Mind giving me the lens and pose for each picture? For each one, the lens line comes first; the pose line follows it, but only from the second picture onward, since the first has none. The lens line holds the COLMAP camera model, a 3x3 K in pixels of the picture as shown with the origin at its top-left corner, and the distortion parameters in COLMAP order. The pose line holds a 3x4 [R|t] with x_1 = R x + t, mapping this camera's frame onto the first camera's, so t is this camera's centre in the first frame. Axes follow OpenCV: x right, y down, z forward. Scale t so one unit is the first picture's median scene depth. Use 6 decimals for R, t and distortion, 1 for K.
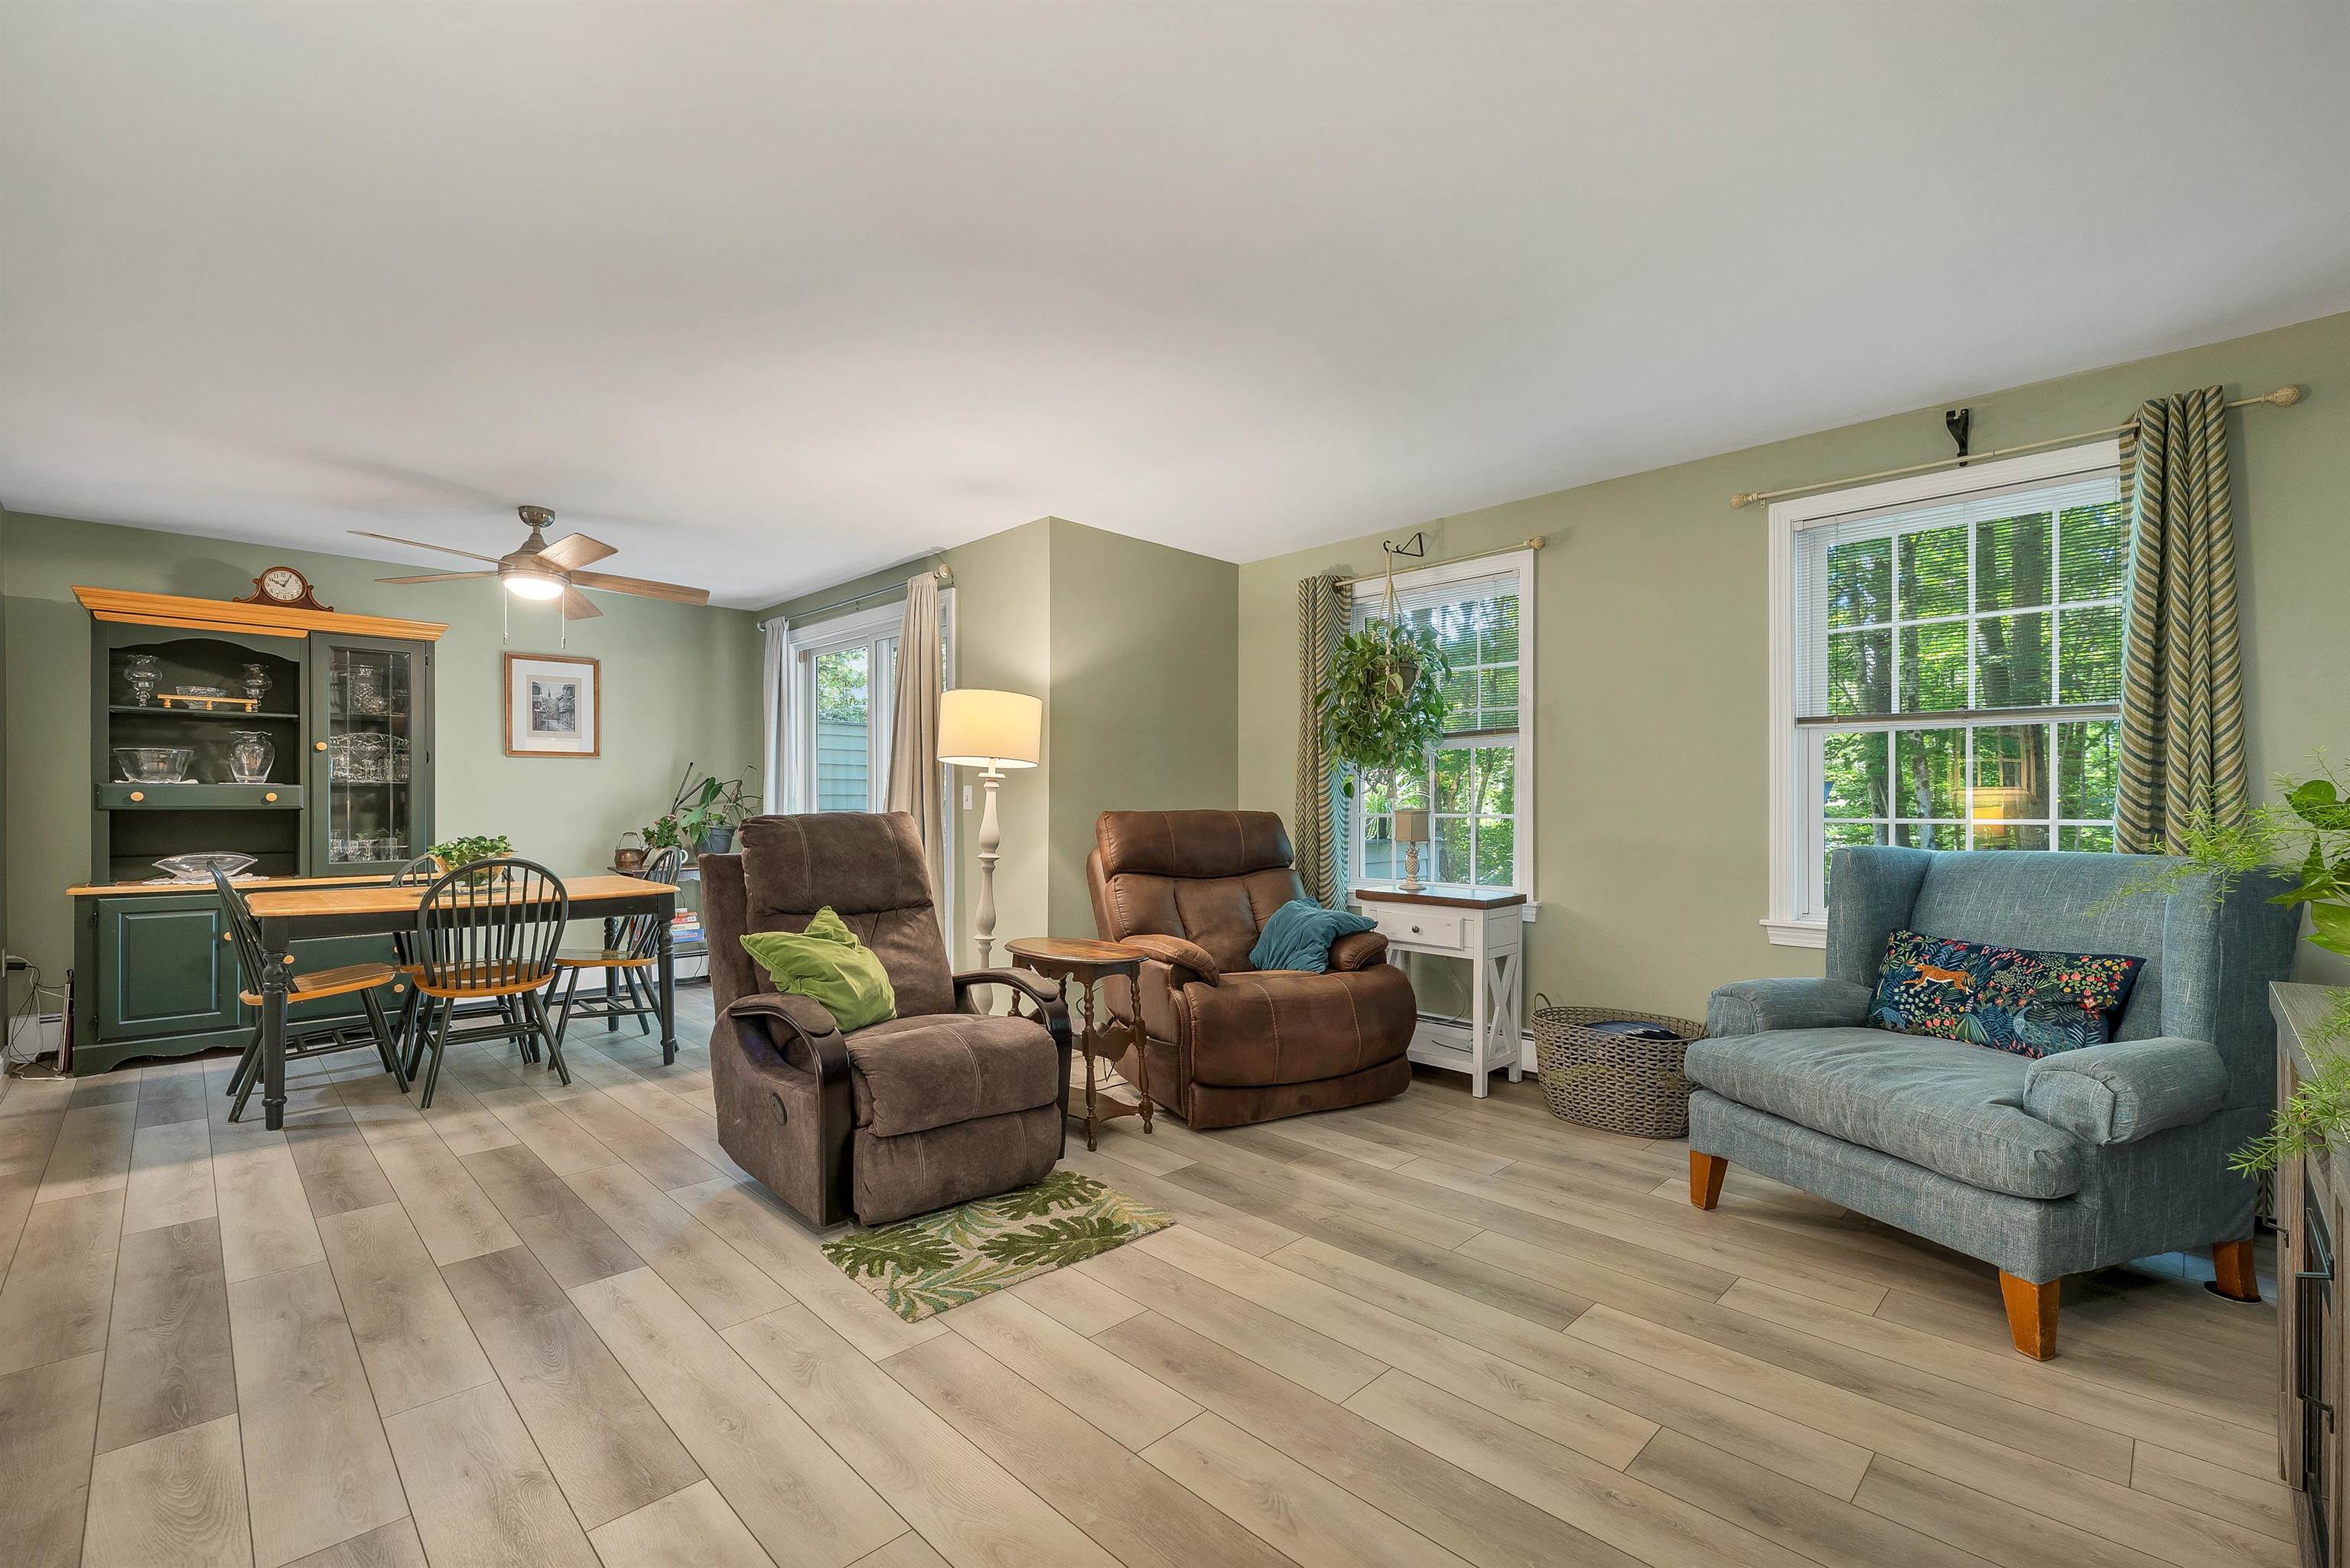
lens RADIAL K [[1002.2, 0, 1176.6], [0, 1002.2, 798.7], [0, 0, 1]] dist [0.001144, -0.000047]
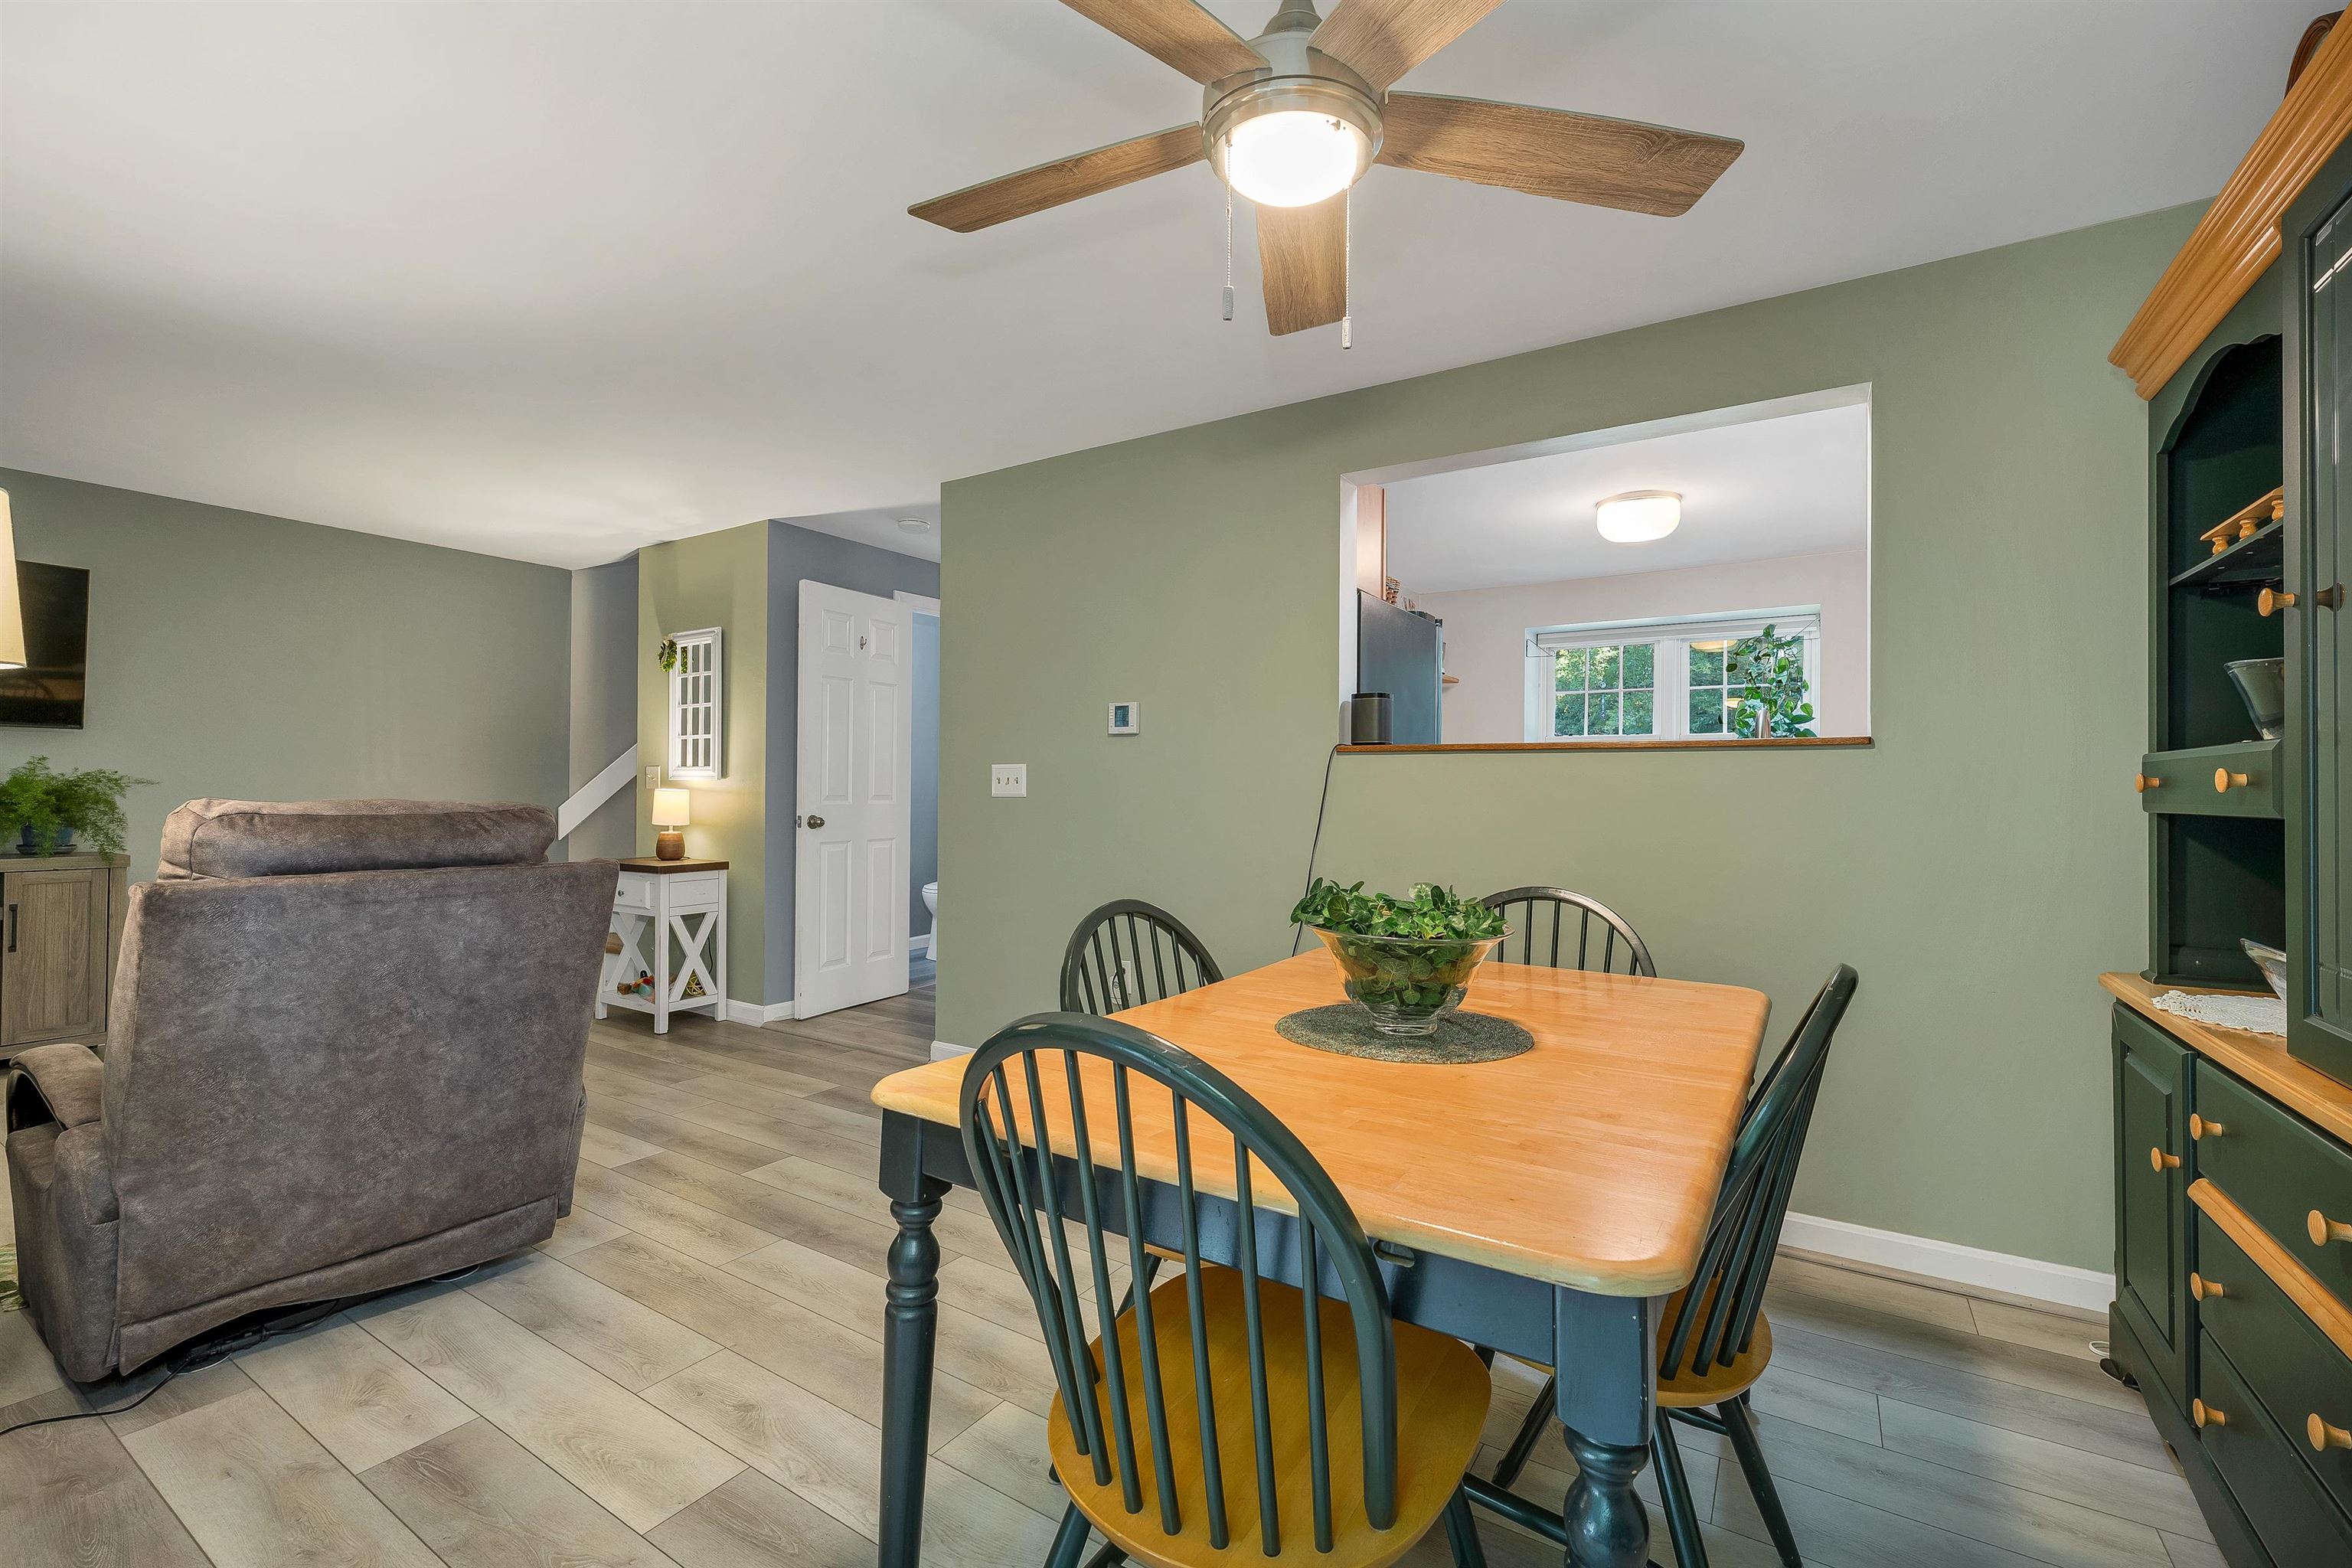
lens RADIAL K [[1008.2, 0, 1185.6], [0, 1008.2, 781.4], [0, 0, 1]] dist [0.000179, -0.000054]
pose [[-0.976309, -0.010224, -0.216140, -0.535214], [-0.007868, 0.999900, -0.011760, 0.006347], [0.216238, -0.009781, -0.976292, 1.335832]]
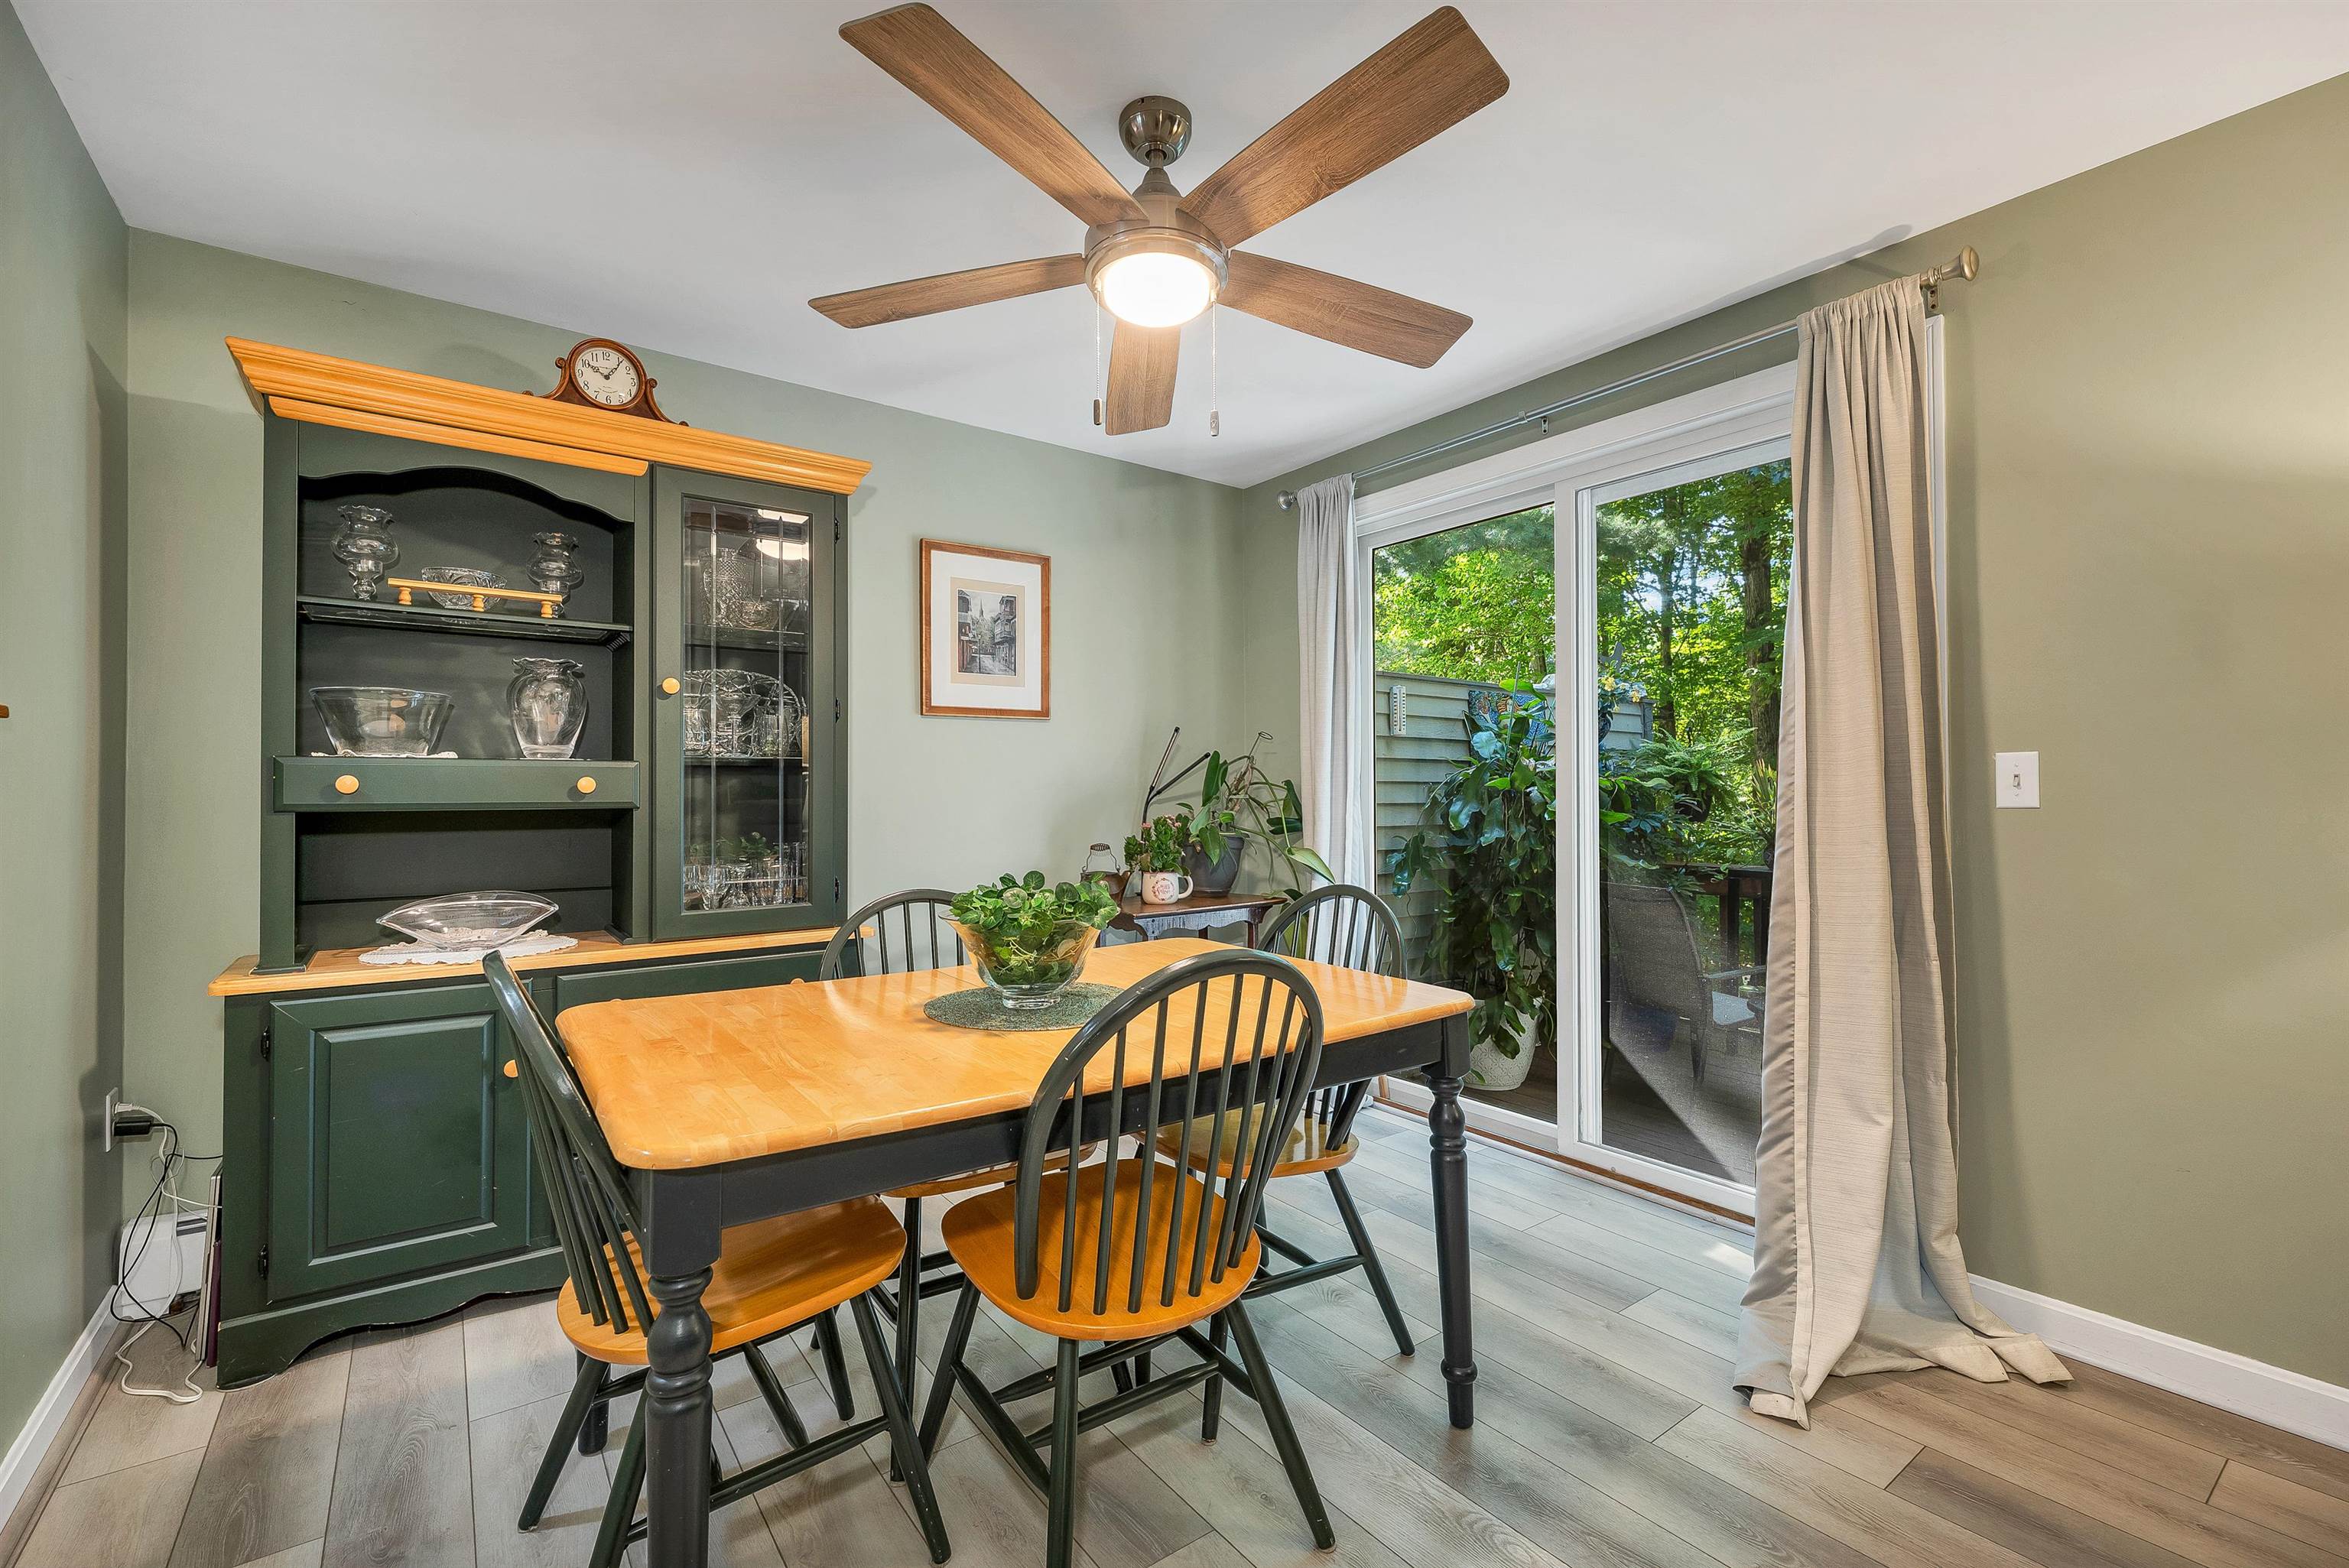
lens RADIAL K [[1029.4, 0, 1201.4], [0, 1029.4, 776.0], [0, 0, 1]] dist [0.000075, -0.000275]
pose [[0.990590, -0.007130, -0.136676, -0.560822], [0.004865, 0.999845, -0.016895, 0.004964], [0.136775, 0.016071, 0.990472, 0.565204]]
